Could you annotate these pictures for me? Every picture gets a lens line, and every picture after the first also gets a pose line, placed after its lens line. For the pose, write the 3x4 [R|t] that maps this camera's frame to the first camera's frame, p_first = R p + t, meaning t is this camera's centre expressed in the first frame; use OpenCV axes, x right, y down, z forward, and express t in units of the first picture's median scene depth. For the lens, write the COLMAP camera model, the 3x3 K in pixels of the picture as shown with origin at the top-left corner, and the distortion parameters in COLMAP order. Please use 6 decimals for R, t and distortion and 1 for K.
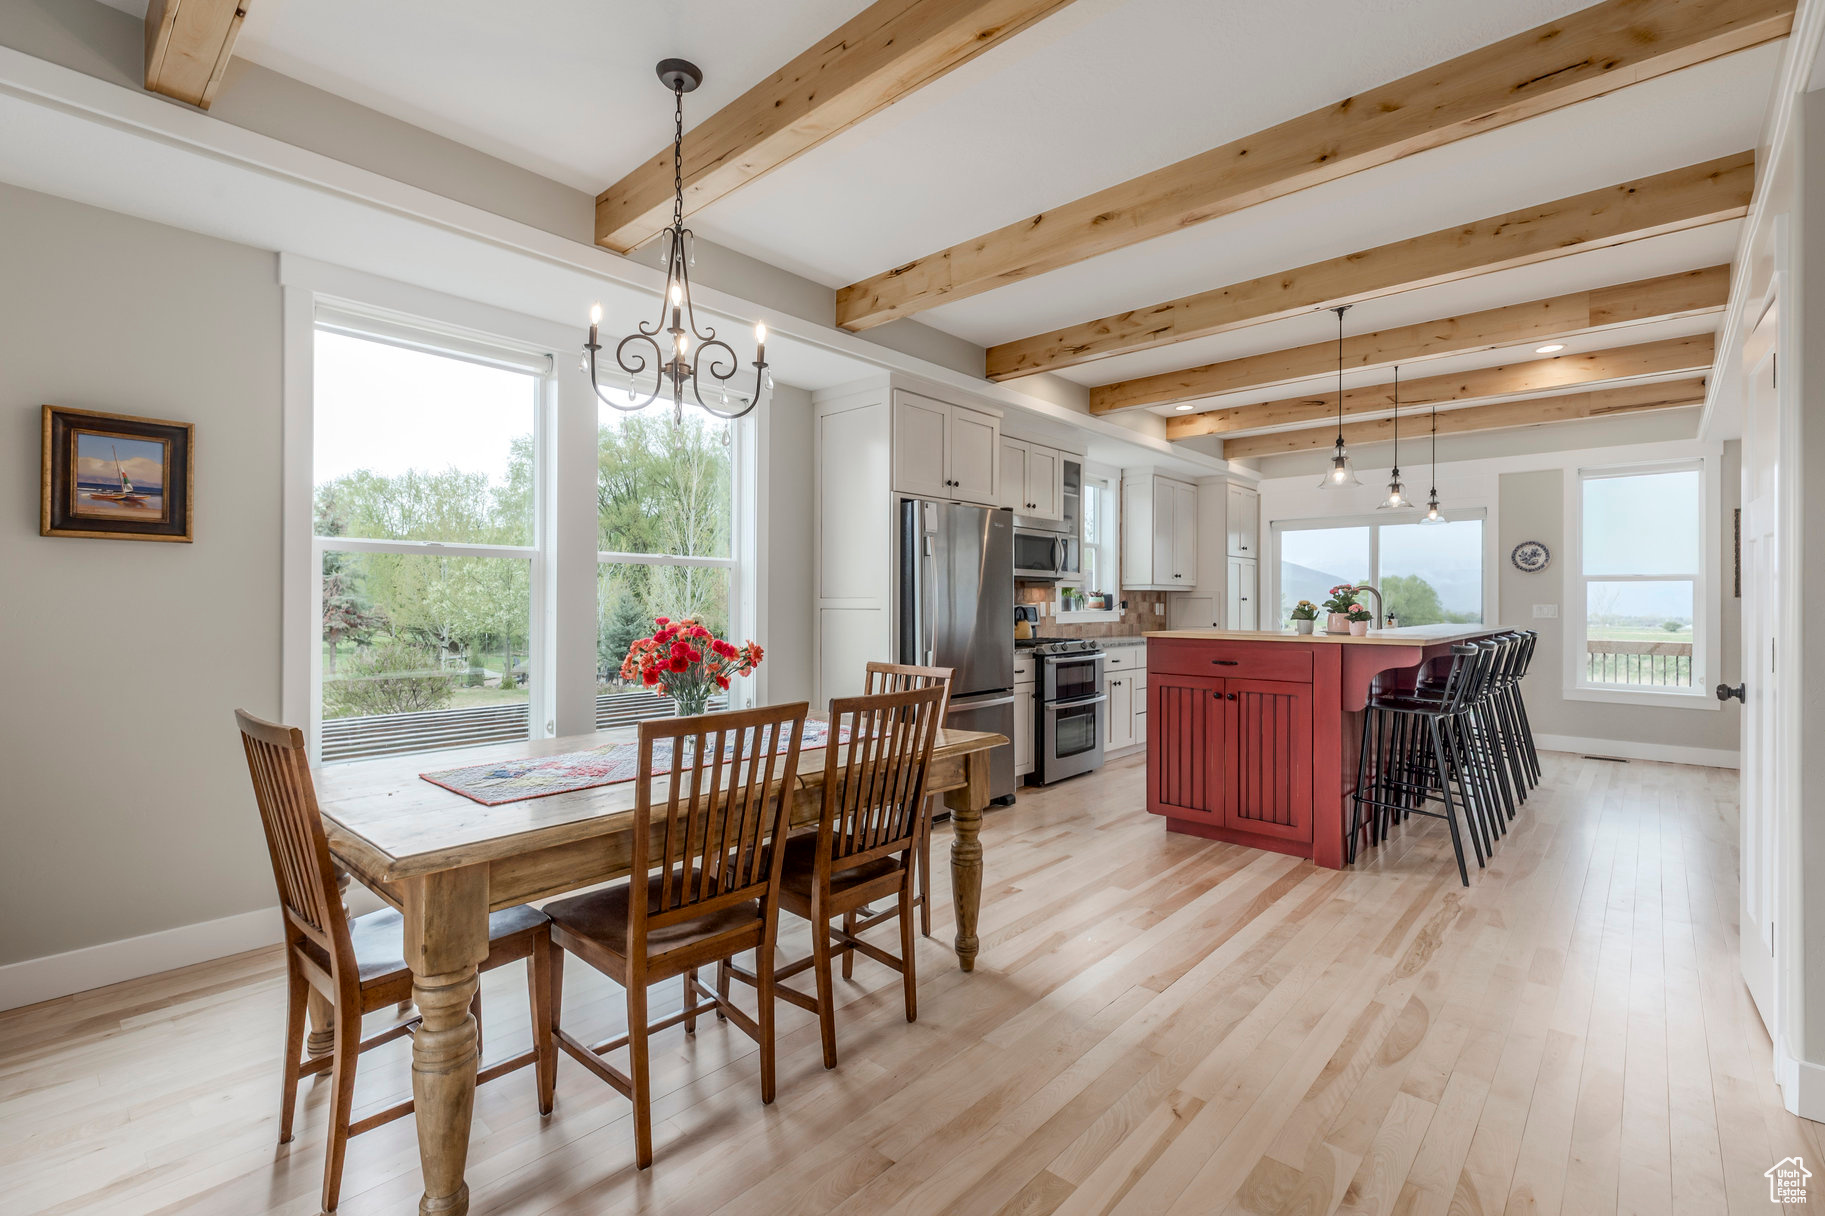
lens RADIAL K [[821.1, 0, 908.9], [0, 821.1, 589.9], [0, 0, 1]] dist [0.005960, 0.000389]
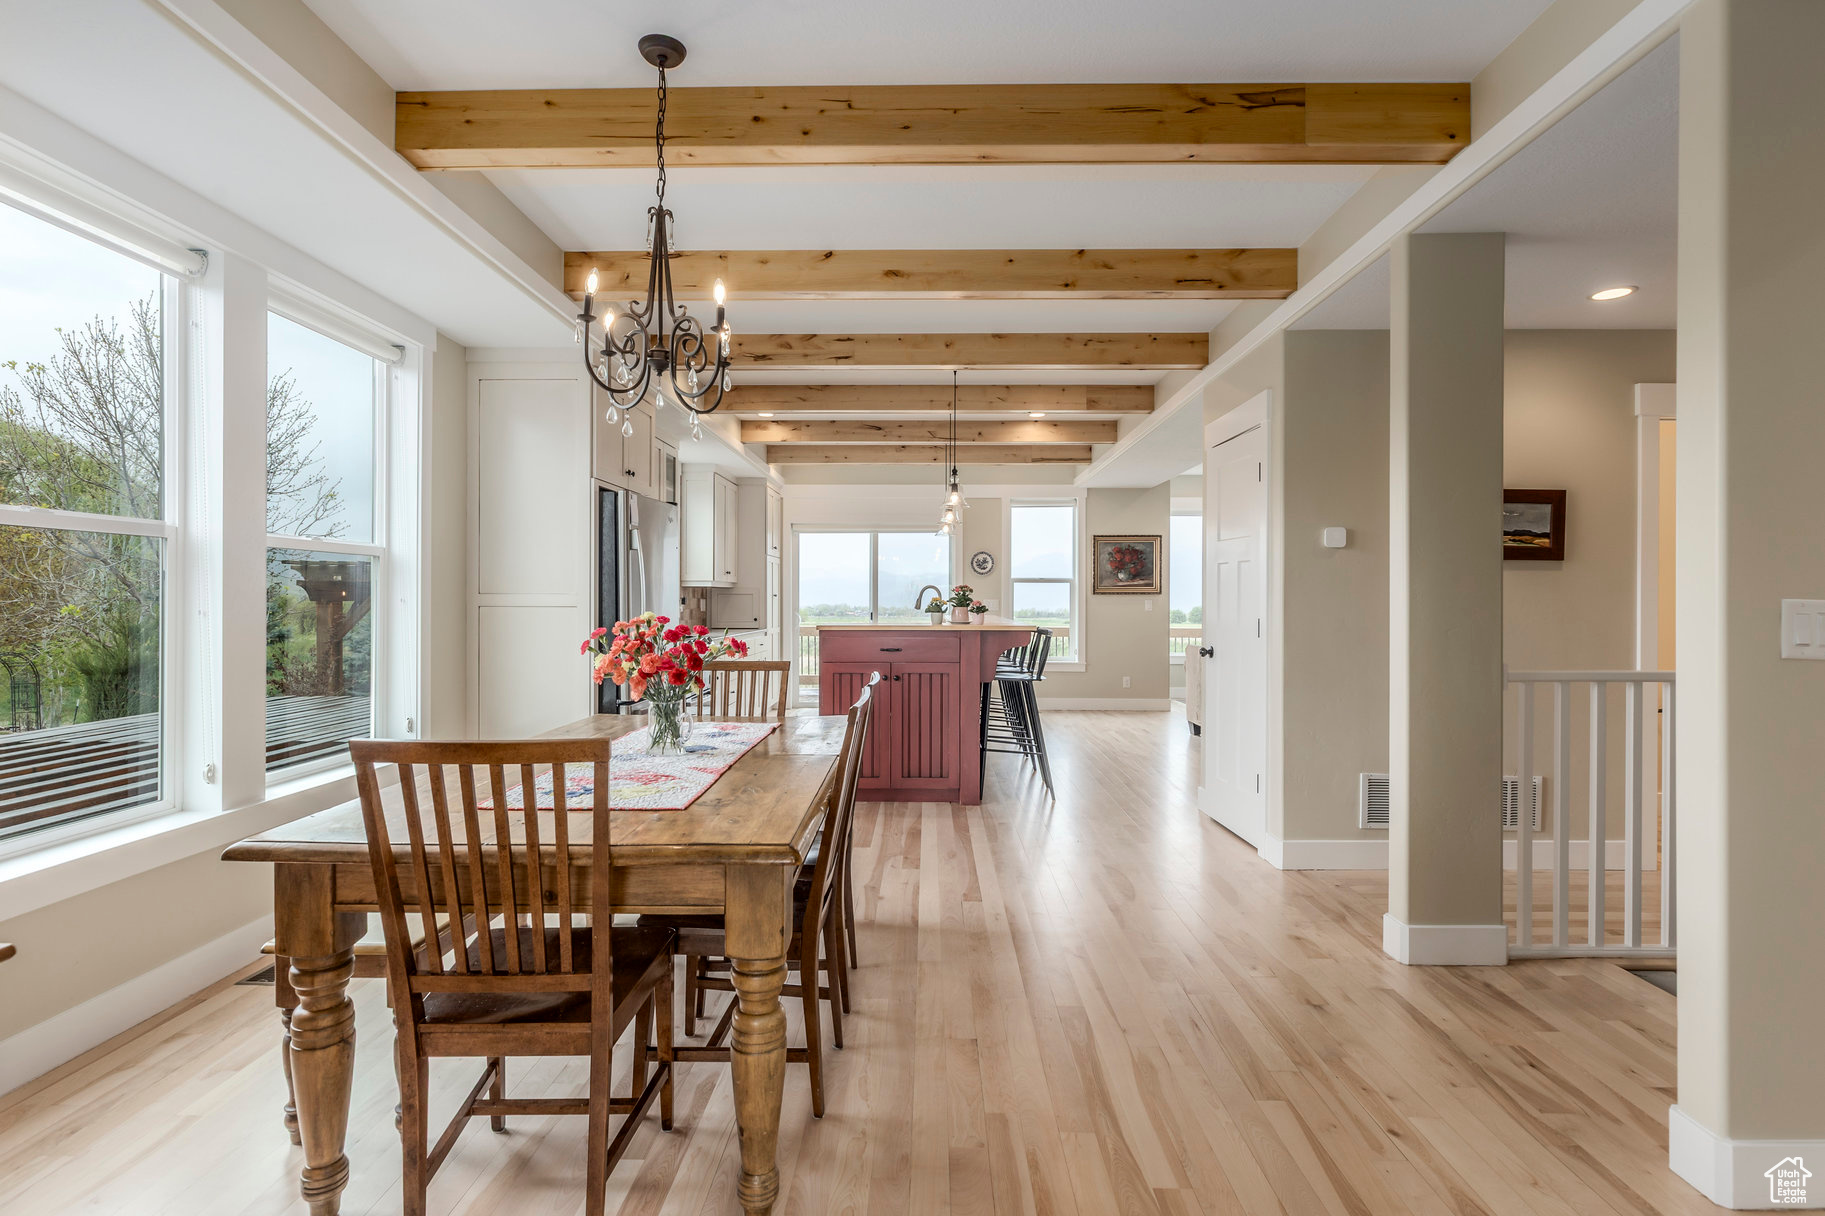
lens RADIAL K [[915.6, 0, 889.6], [0, 915.6, 583.5], [0, 0, 1]] dist [0.001351, -0.000687]
pose [[0.750038, 0.009958, 0.661320, -0.484328], [-0.009703, 0.999945, -0.004052, -0.001403], [-0.661324, -0.003377, 0.750093, 0.012675]]
